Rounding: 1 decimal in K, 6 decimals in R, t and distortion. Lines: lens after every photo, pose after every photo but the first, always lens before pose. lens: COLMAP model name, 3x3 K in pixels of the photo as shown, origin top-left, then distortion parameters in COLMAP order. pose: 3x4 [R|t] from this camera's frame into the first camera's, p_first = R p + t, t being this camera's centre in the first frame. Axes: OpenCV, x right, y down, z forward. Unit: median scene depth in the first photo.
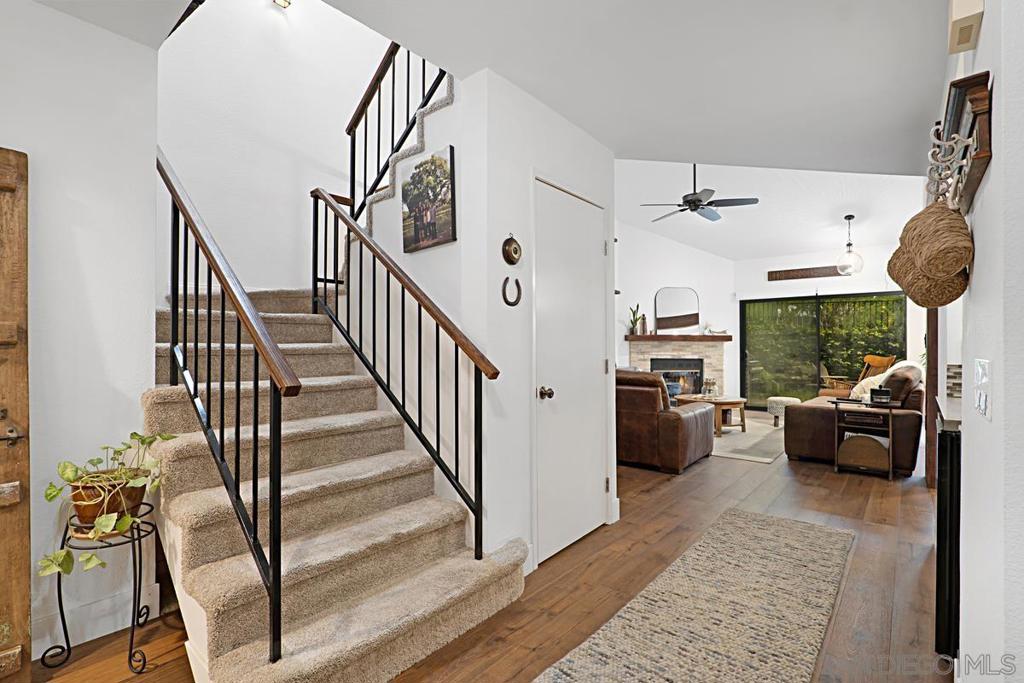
lens RADIAL K [[477.6, 0, 514.5], [0, 477.6, 345.2], [0, 0, 1]] dist [-0.016188, 0.004129]
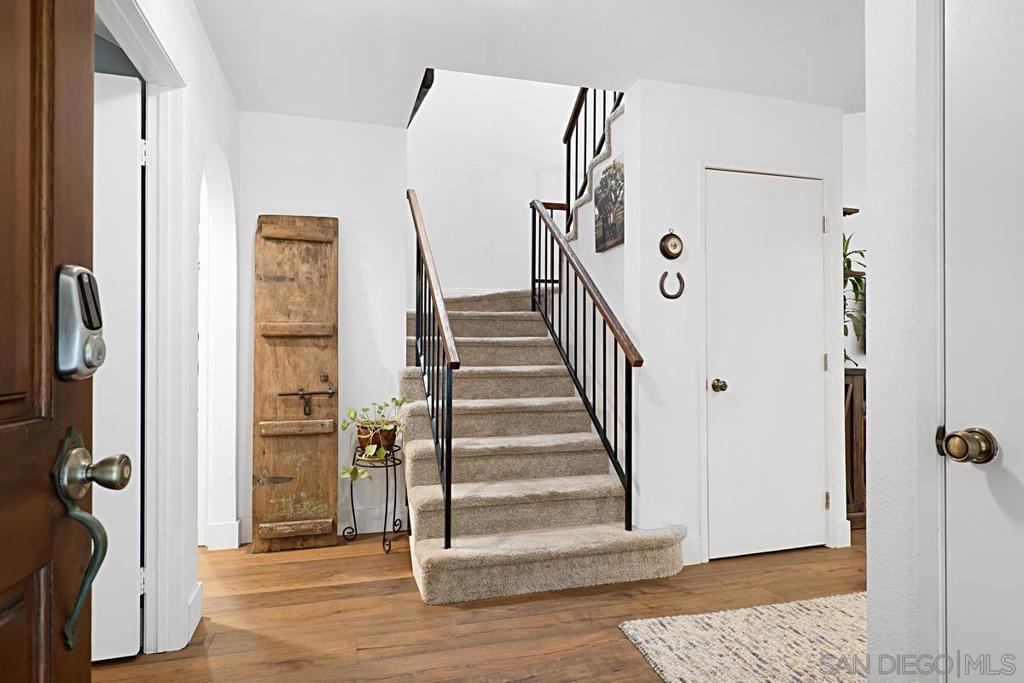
lens RADIAL K [[575.9, 0, 517.6], [0, 575.9, 343.4], [0, 0, 1]] dist [0.019319, 0.000483]
pose [[0.846625, -0.000192, -0.532189, 0.369225], [0.000191, 1.000000, -0.000057, 0.014486], [0.532189, -0.000053, 0.846625, -0.236727]]
